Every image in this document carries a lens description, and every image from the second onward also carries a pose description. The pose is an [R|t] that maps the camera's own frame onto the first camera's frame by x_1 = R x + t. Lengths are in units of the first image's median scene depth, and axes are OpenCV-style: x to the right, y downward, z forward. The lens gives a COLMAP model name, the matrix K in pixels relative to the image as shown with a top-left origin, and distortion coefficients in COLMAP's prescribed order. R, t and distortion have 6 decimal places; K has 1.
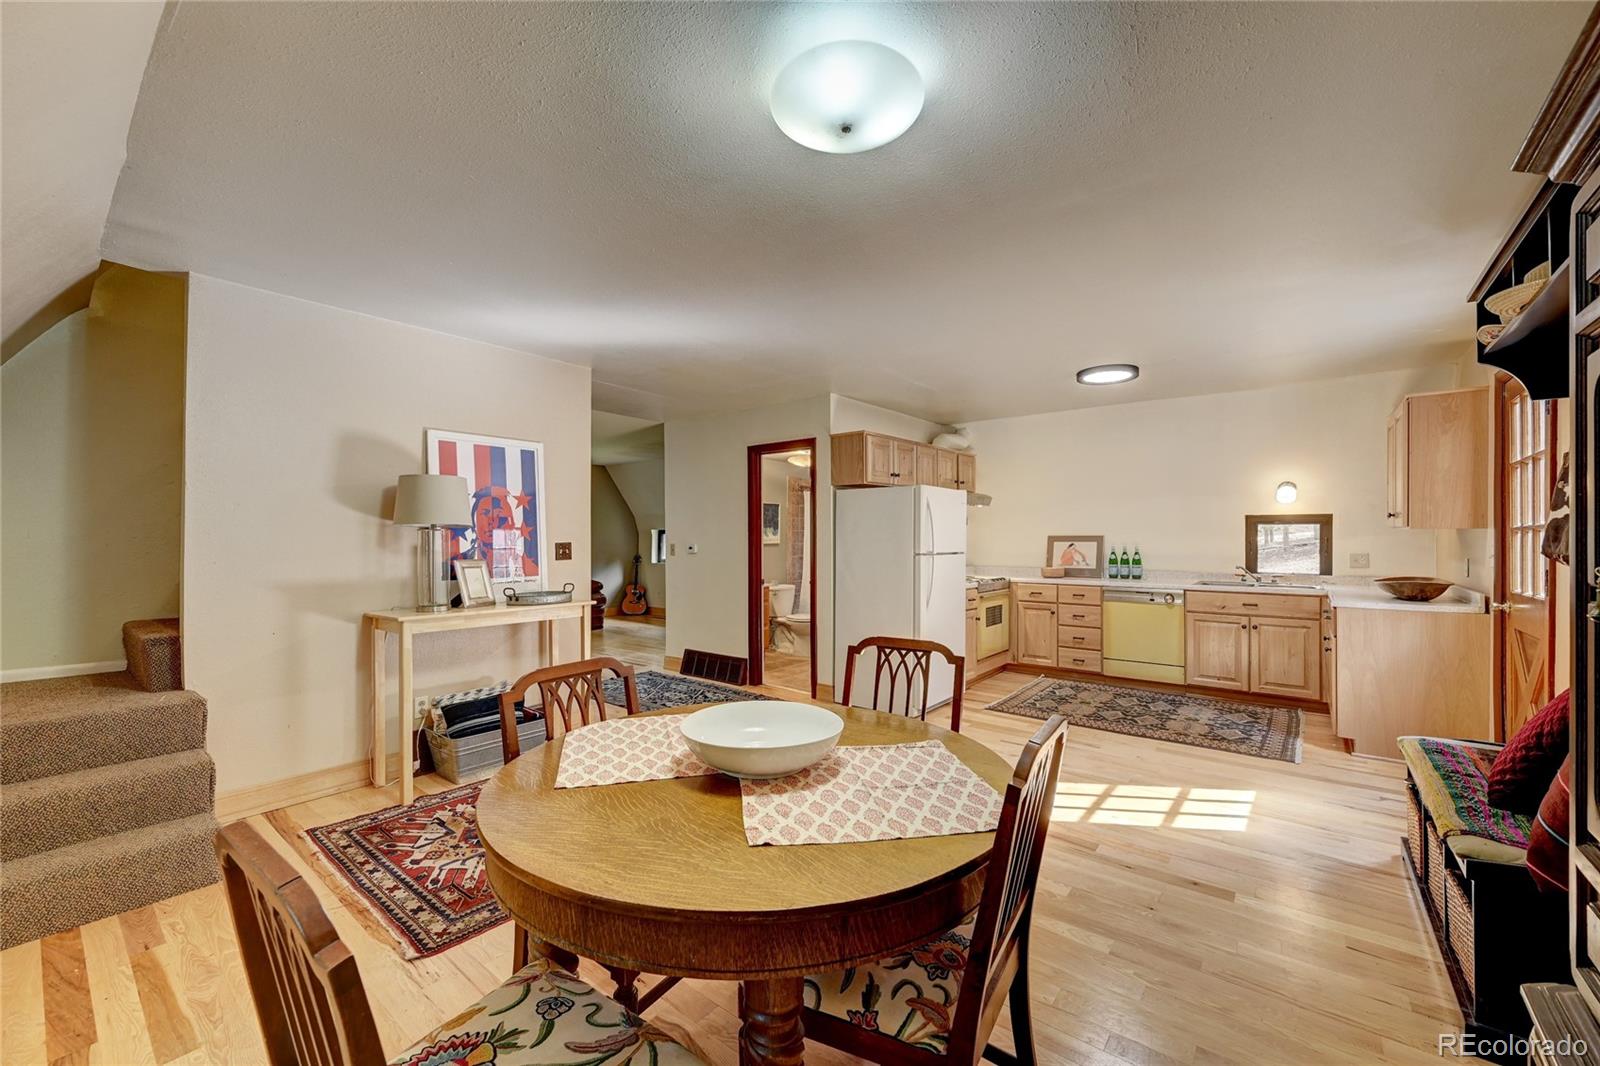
lens RADIAL K [[629.8, 0, 799.4], [0, 629.8, 537.6], [0, 0, 1]] dist [-0.002393, 0.000361]
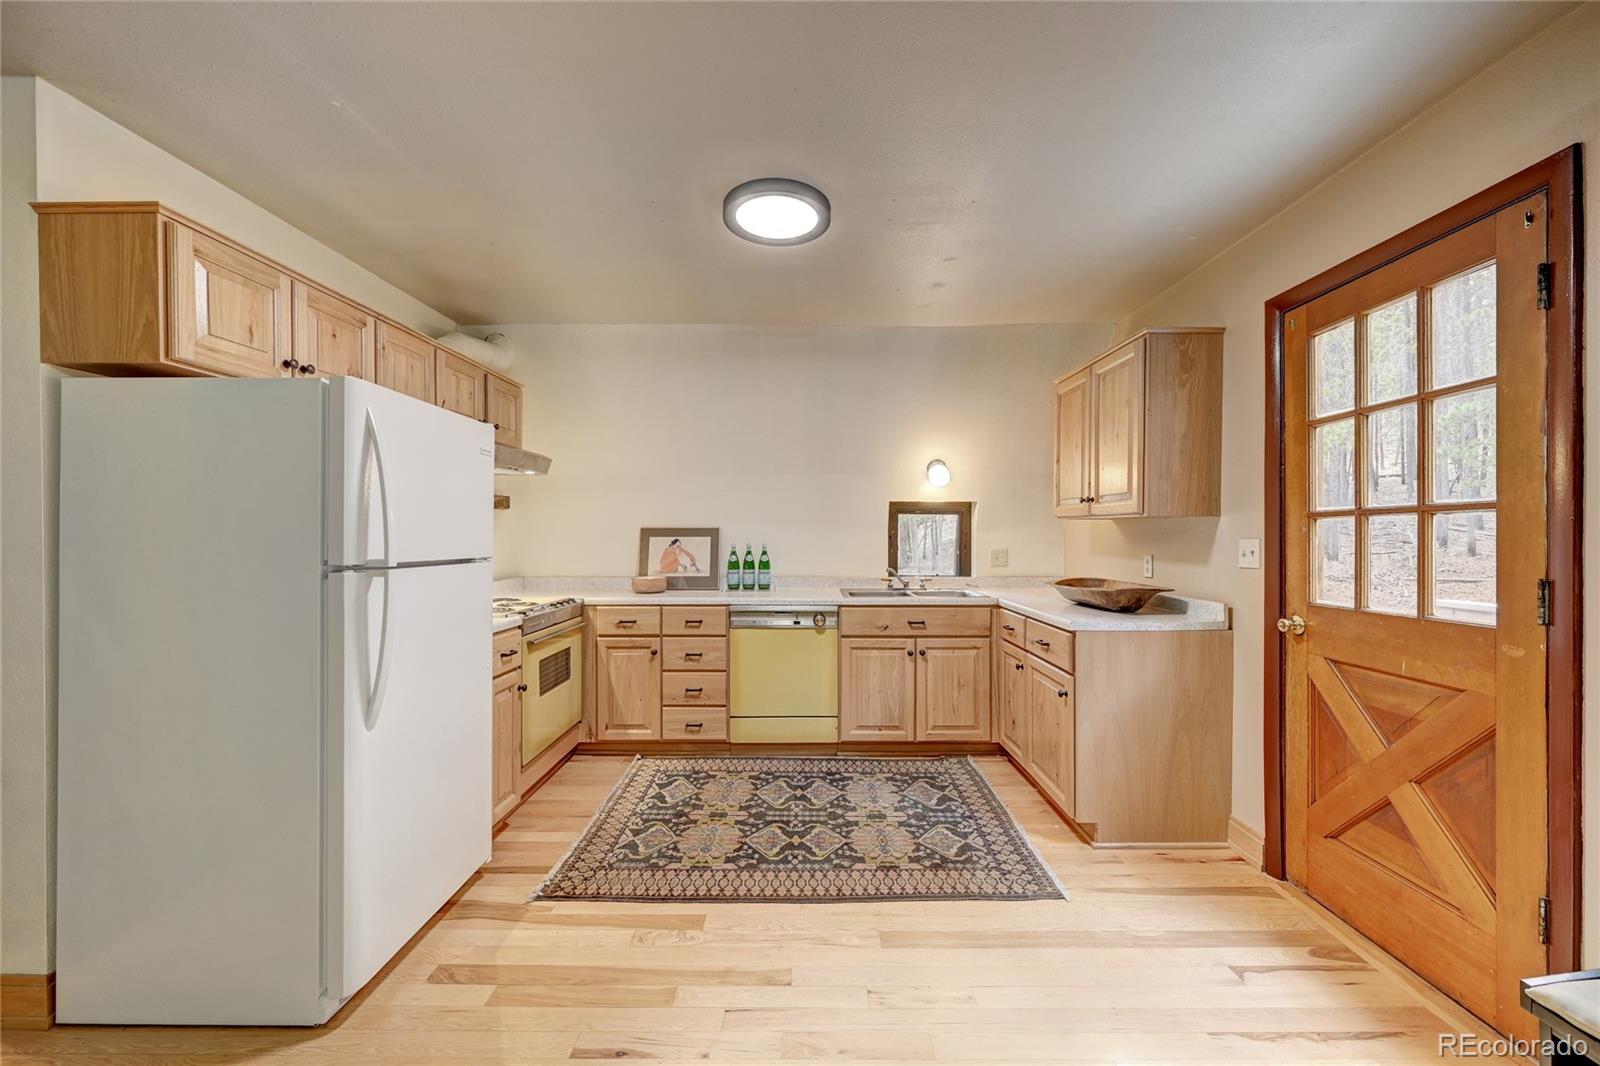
lens RADIAL K [[629.8, 0, 799.4], [0, 629.8, 537.6], [0, 0, 1]] dist [-0.002393, 0.000361]
pose [[0.785509, -0.001454, 0.618849, 0.155574], [-0.001103, 0.999992, 0.003749, 0.006202], [-0.618850, -0.003627, 0.785501, 0.498178]]
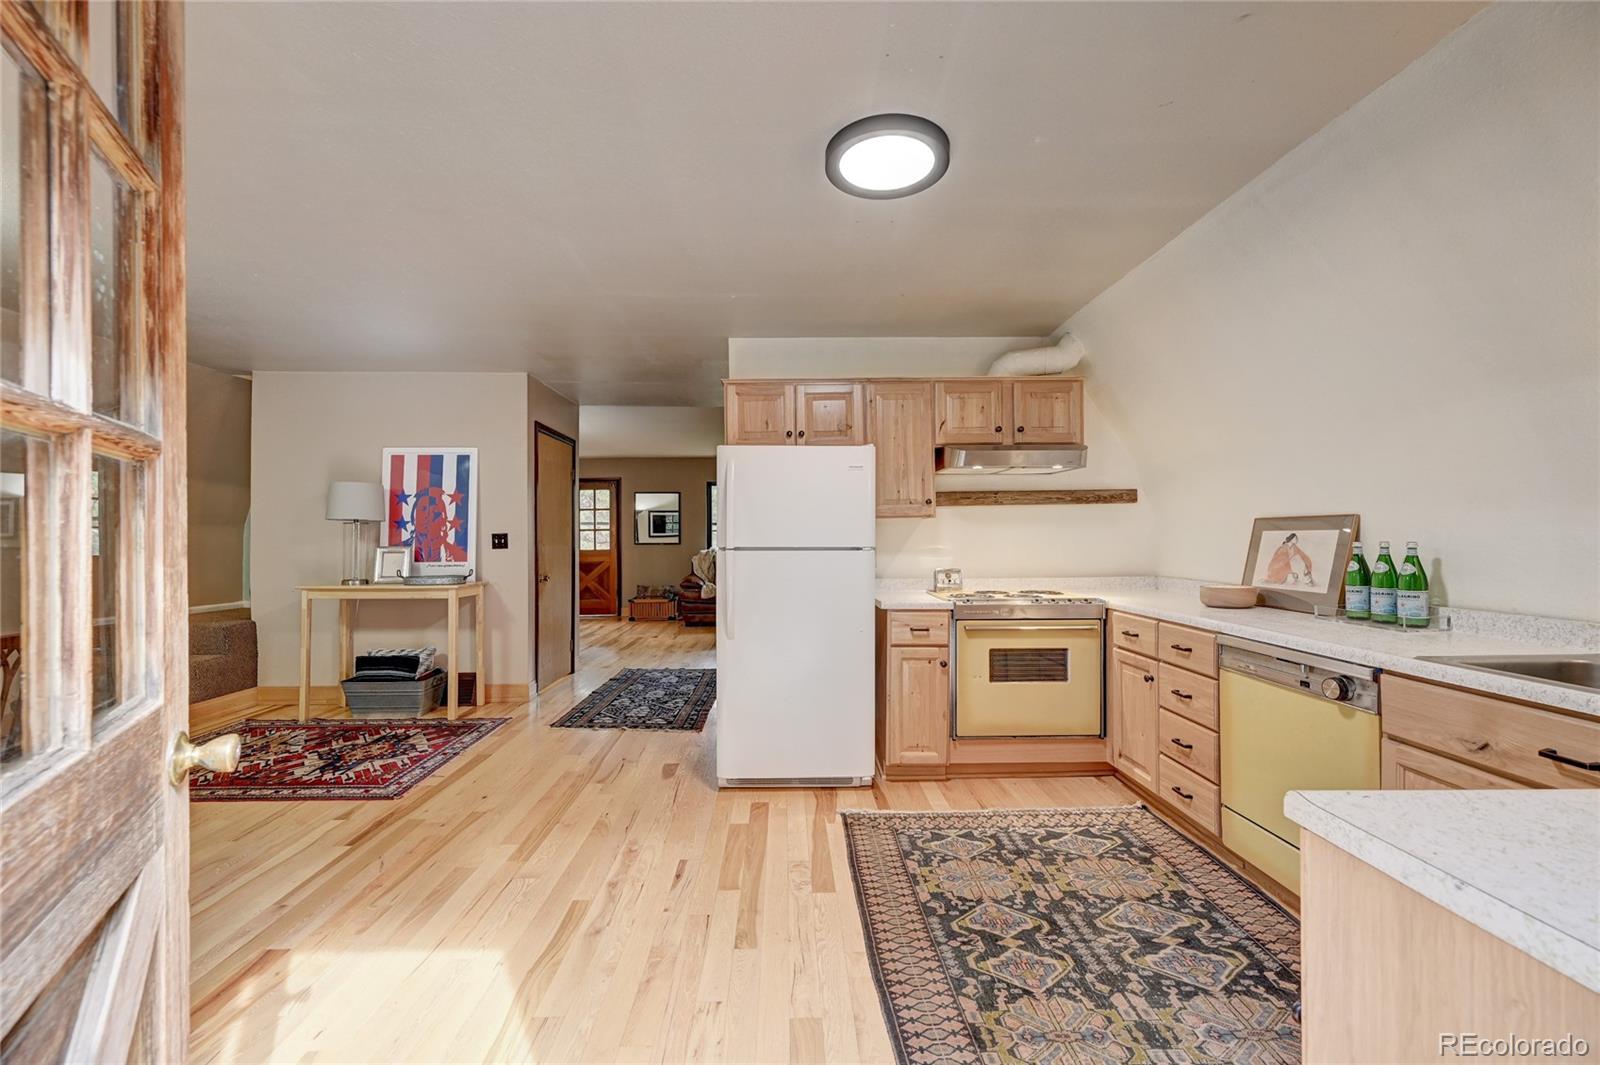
lens RADIAL K [[629.8, 0, 799.4], [0, 629.8, 537.1], [0, 0, 1]] dist [-0.002393, 0.000361]
pose [[0.644546, 0.000091, -0.764566, 0.687520], [0.004628, 0.999981, 0.004020, 0.010448], [0.764552, -0.006130, 0.644533, 0.566113]]
